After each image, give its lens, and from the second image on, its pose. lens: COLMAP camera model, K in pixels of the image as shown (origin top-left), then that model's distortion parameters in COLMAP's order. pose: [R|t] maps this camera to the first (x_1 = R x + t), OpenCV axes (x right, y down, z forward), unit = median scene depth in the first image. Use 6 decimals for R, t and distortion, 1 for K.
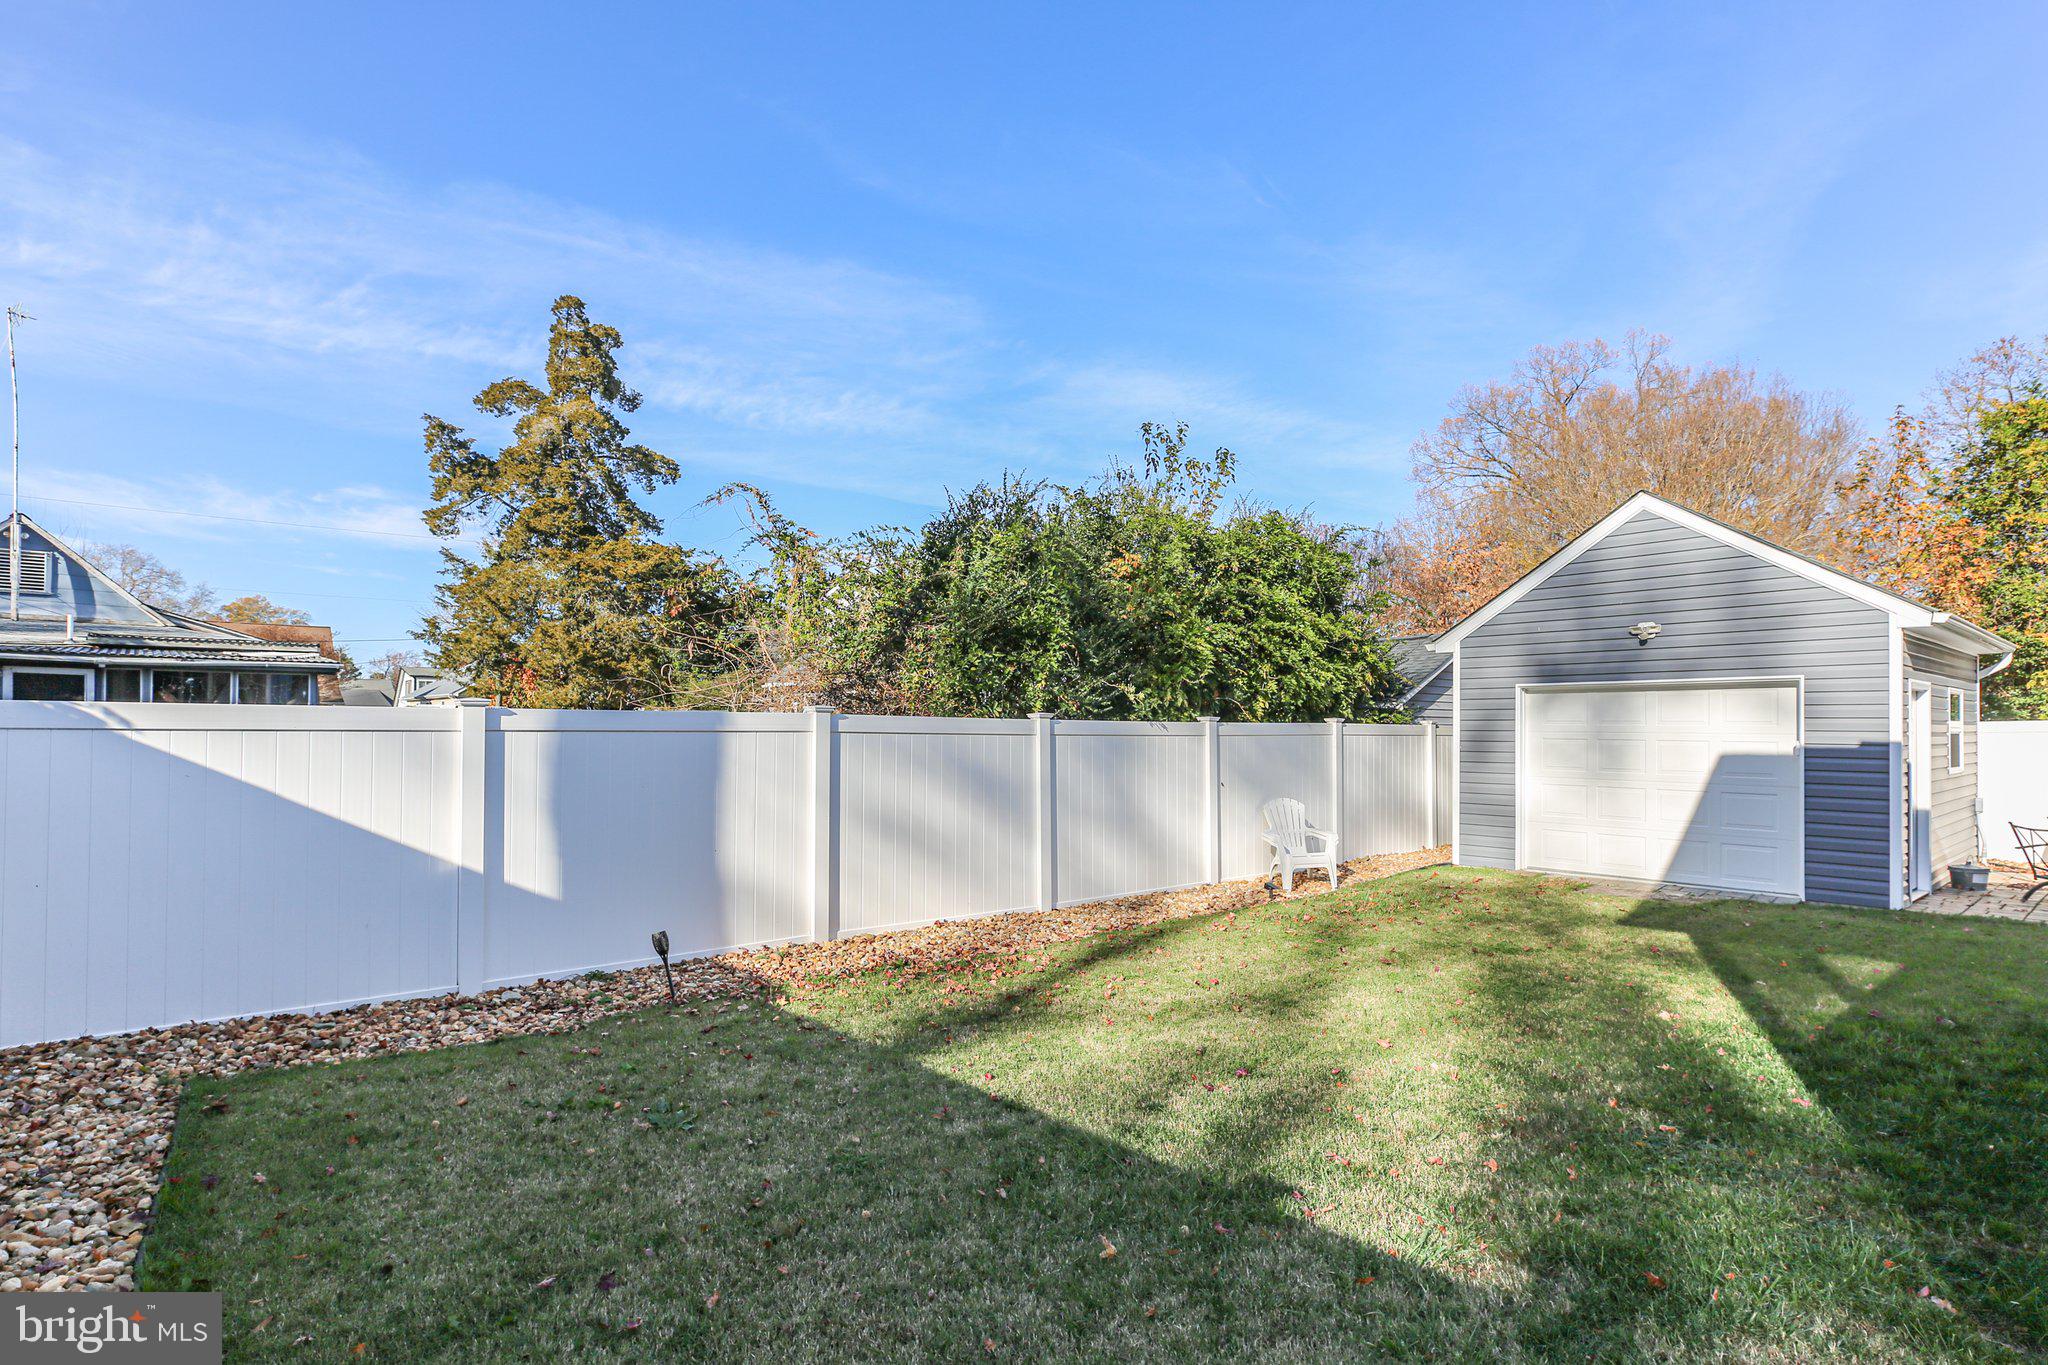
lens RADIAL K [[1037.6, 0, 1021.4], [0, 1037.6, 725.1], [0, 0, 1]] dist [0.001477, 0.000230]
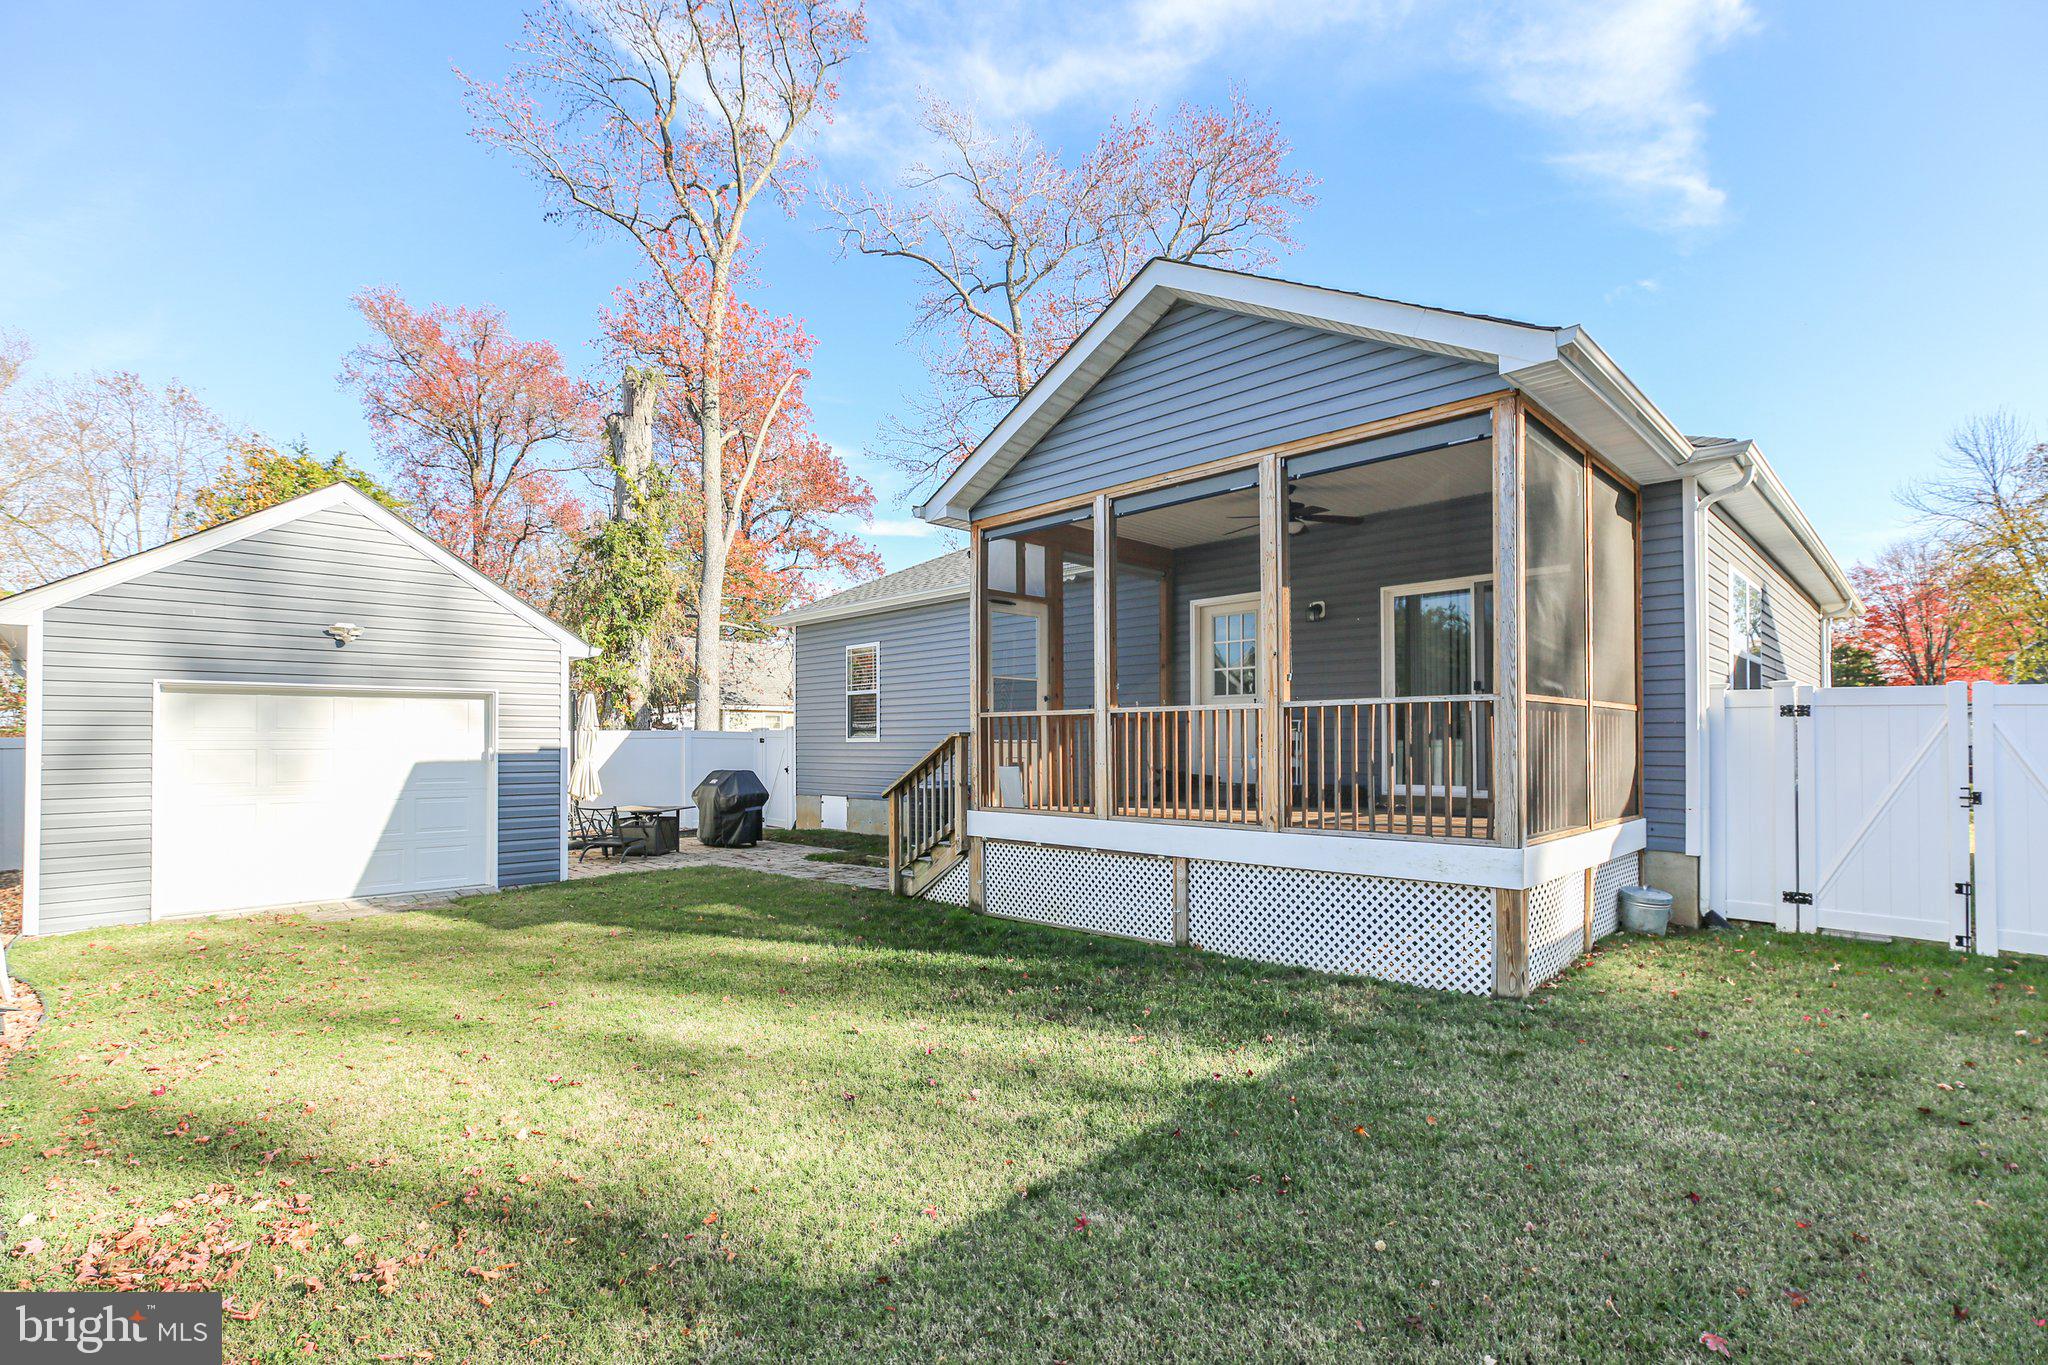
lens RADIAL K [[968.2, 0, 1032.5], [0, 968.2, 739.3], [0, 0, 1]] dist [0.000105, 0.000019]
pose [[-0.076097, -0.000401, 0.997100, -0.488394], [0.000738, 1.000000, 0.000458, 0.008915], [-0.997100, 0.000770, -0.076096, 0.679910]]
